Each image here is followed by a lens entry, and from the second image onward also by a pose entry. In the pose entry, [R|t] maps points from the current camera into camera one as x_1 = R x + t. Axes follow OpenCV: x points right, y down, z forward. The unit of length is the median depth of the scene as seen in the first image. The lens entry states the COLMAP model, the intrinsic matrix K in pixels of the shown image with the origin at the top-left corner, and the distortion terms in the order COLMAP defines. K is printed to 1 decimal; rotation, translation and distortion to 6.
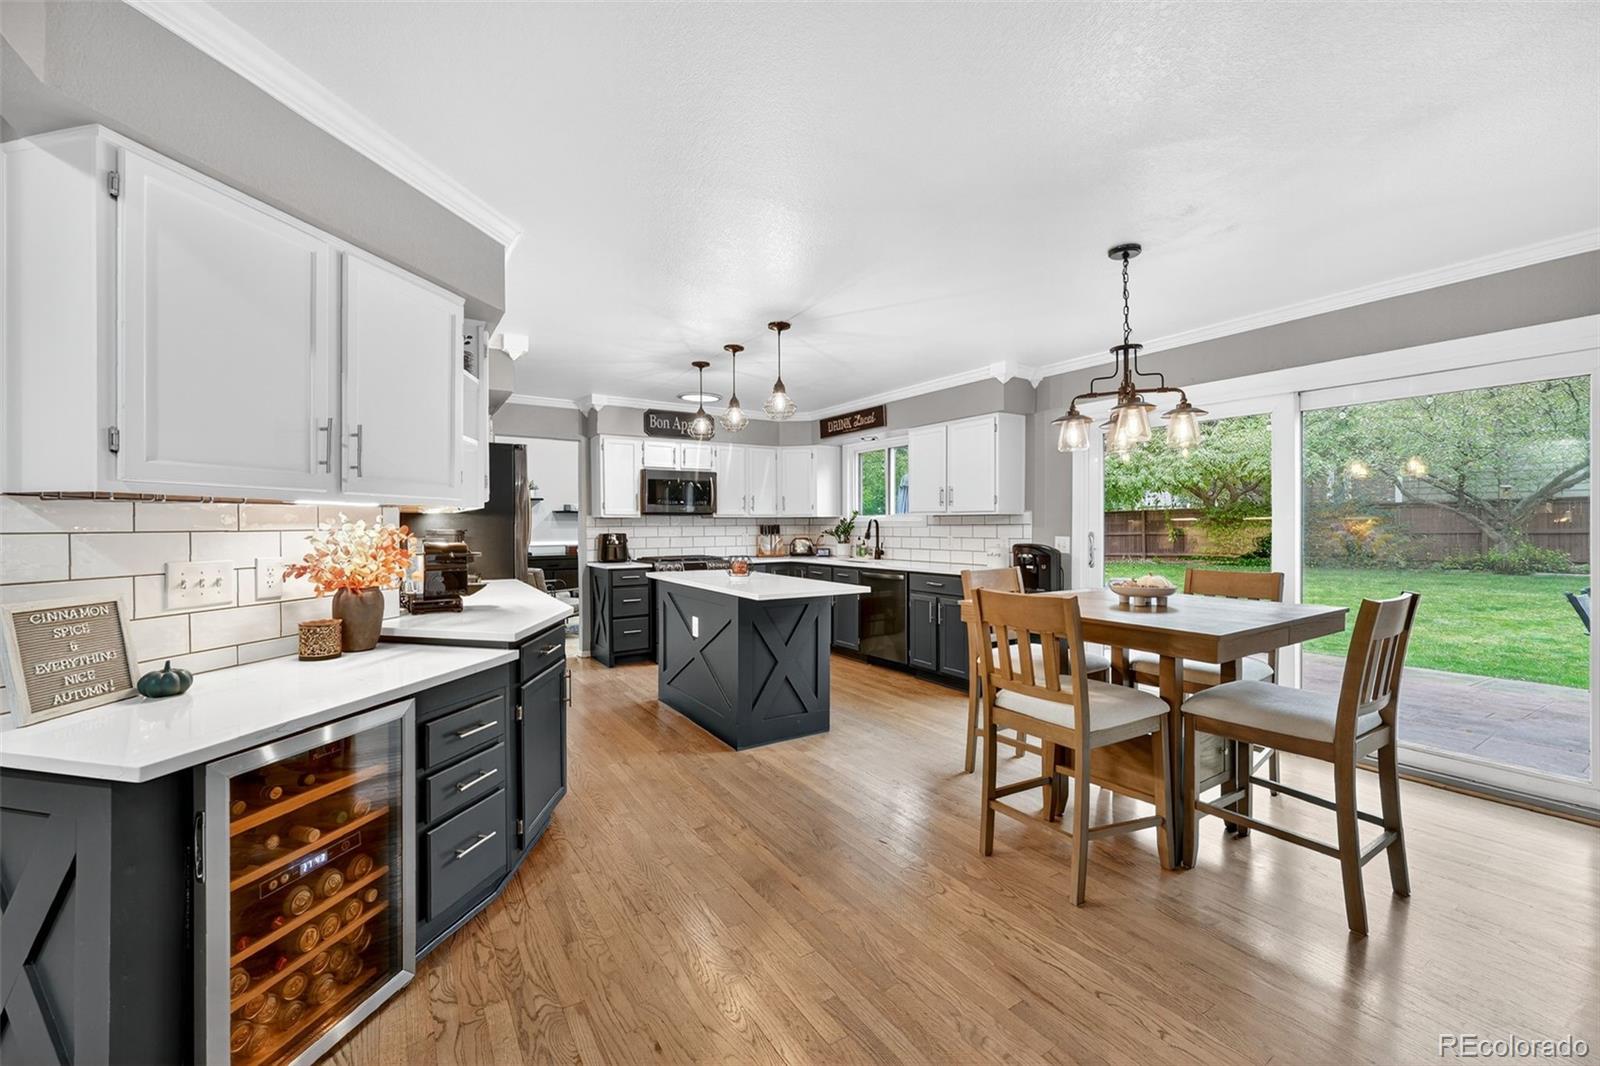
lens RADIAL K [[641.7, 0, 800.0], [0, 641.7, 533.0], [0, 0, 1]] dist [-0.000569, -0.000003]
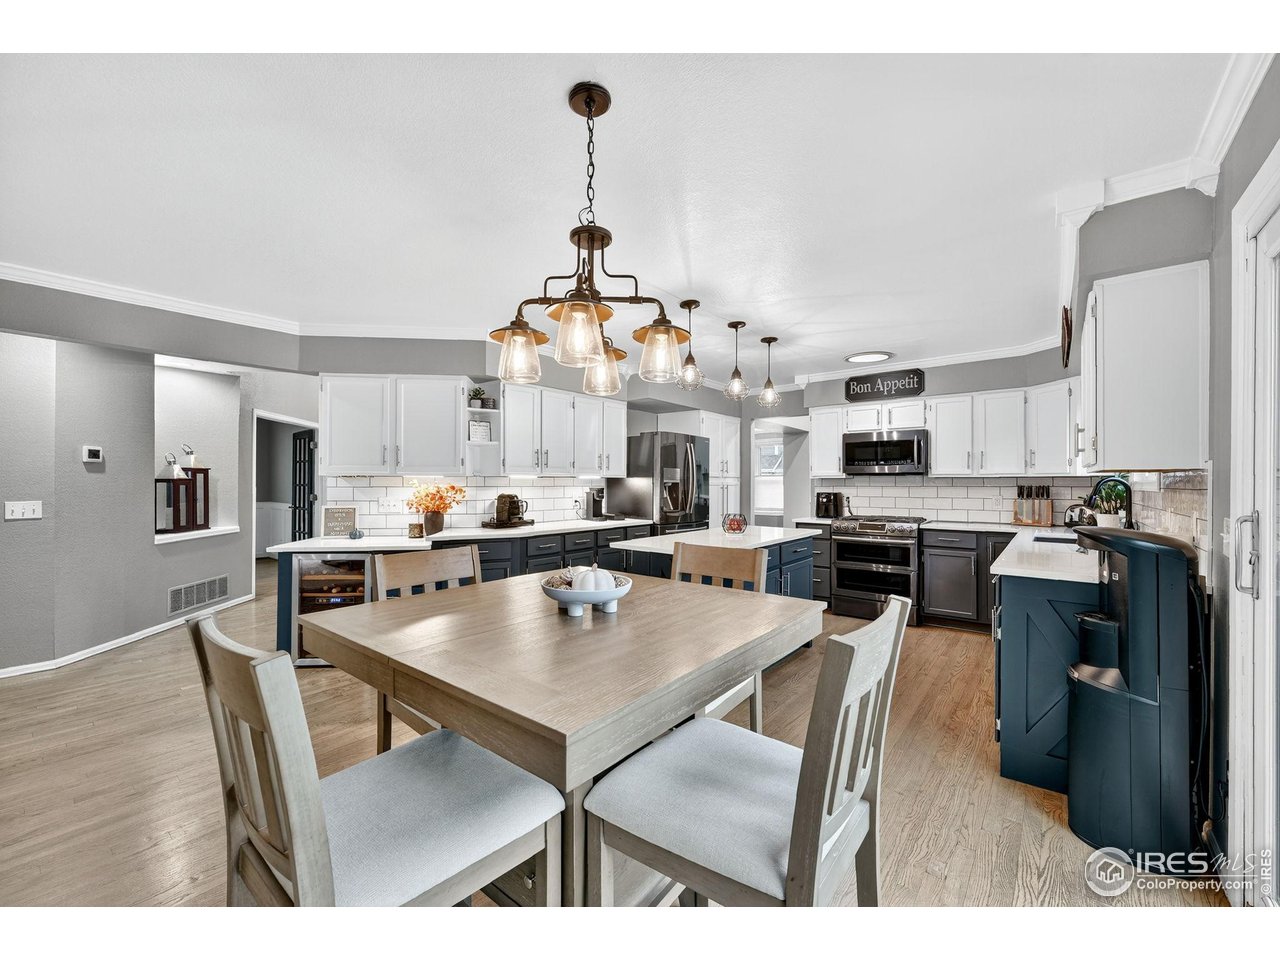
lens RADIAL K [[509.2, 0, 640.0], [0, 509.2, 480.0], [0, 0, 1]] dist [-0.000182, -0.000005]
pose [[0.299111, -0.002660, -0.954215, 0.469960], [-0.014628, 0.999866, -0.007373, -0.009815], [0.954106, 0.016164, 0.299032, 0.408467]]
